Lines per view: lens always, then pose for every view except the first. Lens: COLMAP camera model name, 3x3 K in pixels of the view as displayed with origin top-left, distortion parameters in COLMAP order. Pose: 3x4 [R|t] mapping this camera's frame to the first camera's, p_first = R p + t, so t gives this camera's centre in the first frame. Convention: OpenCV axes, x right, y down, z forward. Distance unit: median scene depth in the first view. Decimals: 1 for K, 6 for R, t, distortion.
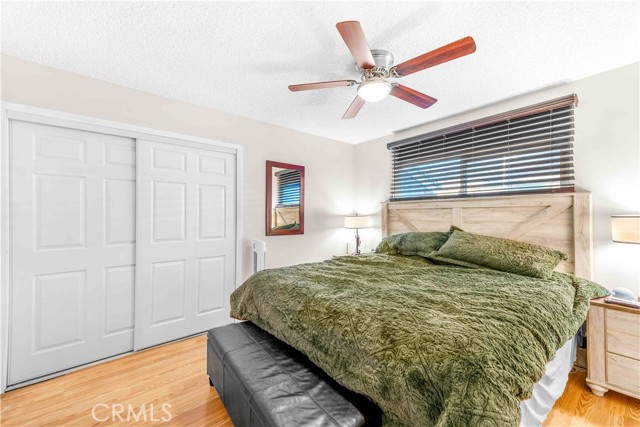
lens RADIAL K [[250.9, 0, 317.5], [0, 250.9, 216.8], [0, 0, 1]] dist [0.040428, -0.008582]
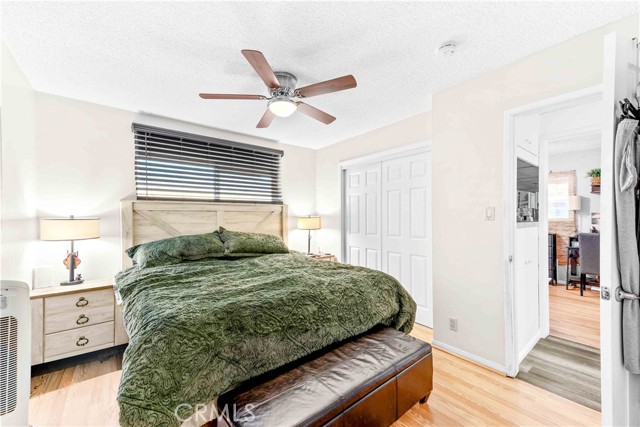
lens RADIAL K [[250.9, 0, 317.5], [0, 250.9, 216.8], [0, 0, 1]] dist [0.040428, -0.008582]
pose [[0.027549, 0.000805, 0.999620, -0.587419], [0.010234, 0.999947, -0.001088, -0.002536], [-0.999568, 0.010260, 0.027539, 0.528800]]
